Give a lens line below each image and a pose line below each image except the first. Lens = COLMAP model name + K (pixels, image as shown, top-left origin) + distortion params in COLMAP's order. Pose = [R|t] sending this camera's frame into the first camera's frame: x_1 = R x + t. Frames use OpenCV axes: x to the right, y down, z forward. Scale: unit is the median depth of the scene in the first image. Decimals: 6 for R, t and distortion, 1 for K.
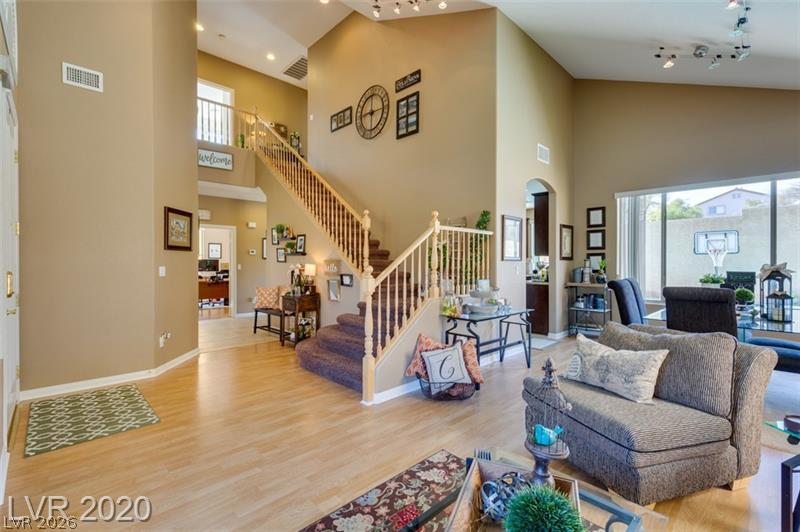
lens RADIAL K [[360.7, 0, 399.5], [0, 360.7, 262.8], [0, 0, 1]] dist [0.006786, -0.000439]
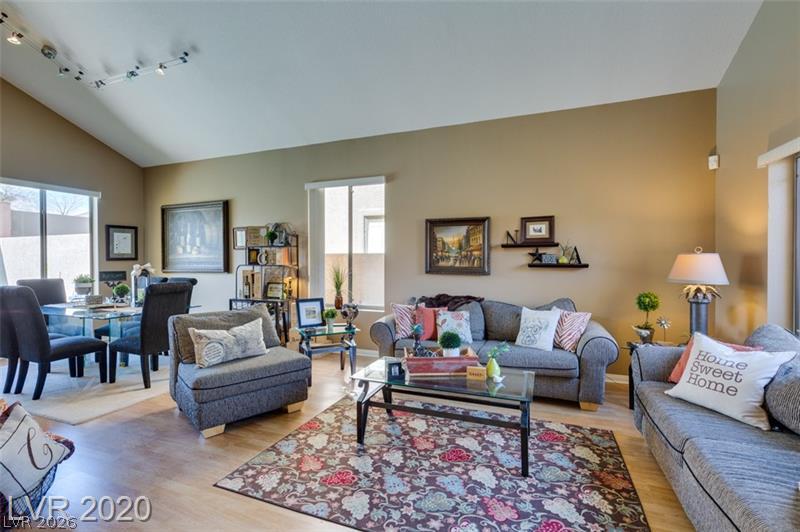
lens RADIAL K [[360.7, 0, 399.5], [0, 360.7, 262.8], [0, 0, 1]] dist [0.006786, -0.000439]
pose [[-0.415821, -0.006507, 0.909423, -0.335054], [0.008401, 0.999904, 0.010995, -0.005073], [-0.909408, 0.012212, -0.415726, 0.381847]]
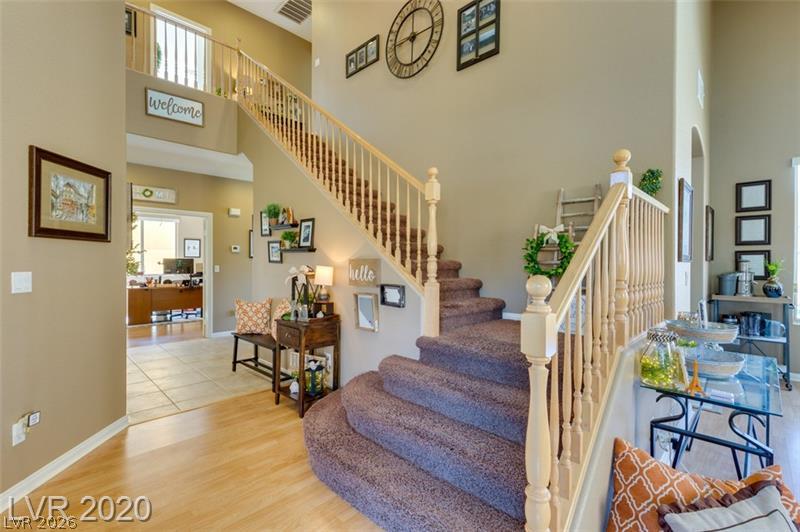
lens RADIAL K [[360.7, 0, 399.5], [0, 360.7, 262.8], [0, 0, 1]] dist [0.006786, -0.000439]
pose [[0.999842, 0.002973, 0.017547, -0.118821], [-0.002970, 0.999996, -0.000204, -0.002047], [-0.017548, 0.000152, 0.999846, 0.358418]]
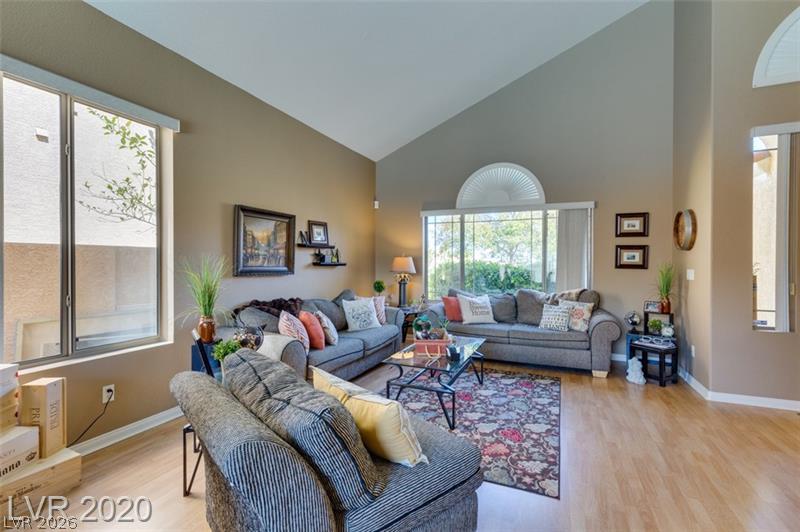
lens RADIAL K [[360.7, 0, 399.5], [0, 360.7, 262.8], [0, 0, 1]] dist [0.006786, -0.000439]
pose [[-0.927448, -0.001967, -0.373948, 0.297231], [-0.005504, 0.999950, 0.008390, -0.001458], [0.373912, 0.009839, -0.927412, 0.641799]]
